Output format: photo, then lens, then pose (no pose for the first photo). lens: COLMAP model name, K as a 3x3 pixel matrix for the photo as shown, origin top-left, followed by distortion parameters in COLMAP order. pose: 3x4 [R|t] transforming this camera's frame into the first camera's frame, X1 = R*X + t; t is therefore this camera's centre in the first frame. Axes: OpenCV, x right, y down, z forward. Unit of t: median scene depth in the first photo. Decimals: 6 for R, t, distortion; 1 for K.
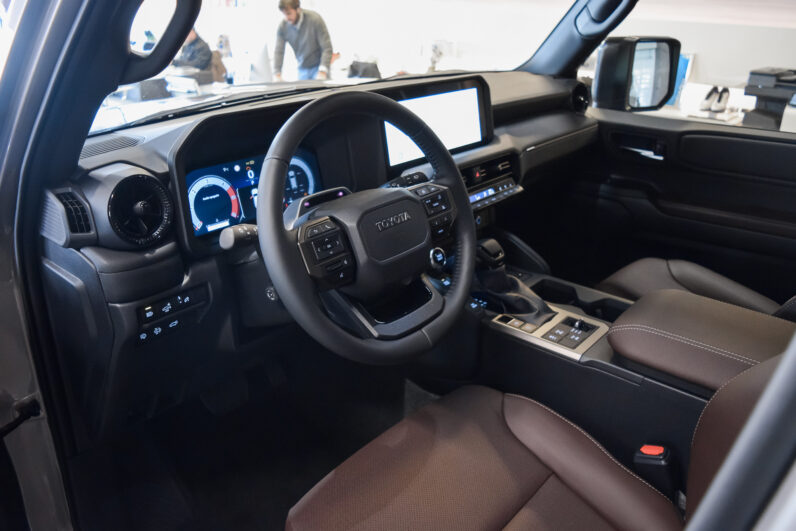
lens RADIAL K [[612.3, 0, 395.3], [0, 612.3, 263.0], [0, 0, 1]] dist [-0.100308, 0.028369]
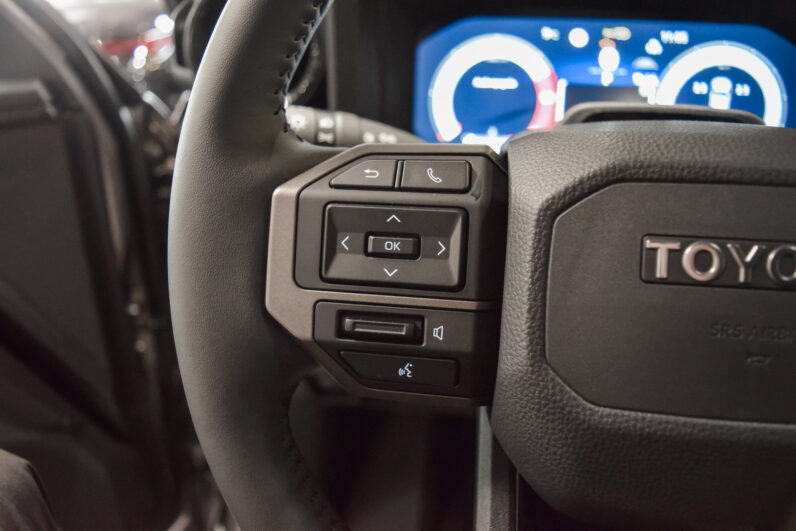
lens RADIAL K [[612.3, 0, 399.9], [0, 612.3, 263.2], [0, 0, 1]] dist [-0.100308, 0.028369]
pose [[0.530276, 0.379703, -0.758046, 0.074685], [-0.323716, 0.917043, 0.232895, -0.067181], [0.783591, 0.121893, 0.609202, 0.687434]]
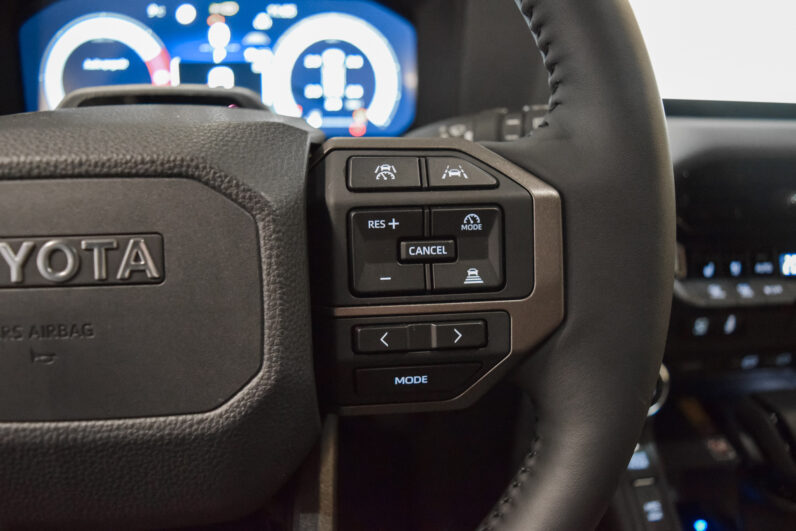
lens RADIAL K [[612.3, 0, 398.1], [0, 612.3, 264.2], [0, 0, 1]] dist [-0.100308, 0.028369]
pose [[0.737602, 0.356889, -0.573214, 0.173049], [-0.302108, 0.933627, 0.192539, -0.124148], [0.603883, 0.031155, 0.796464, 0.806168]]
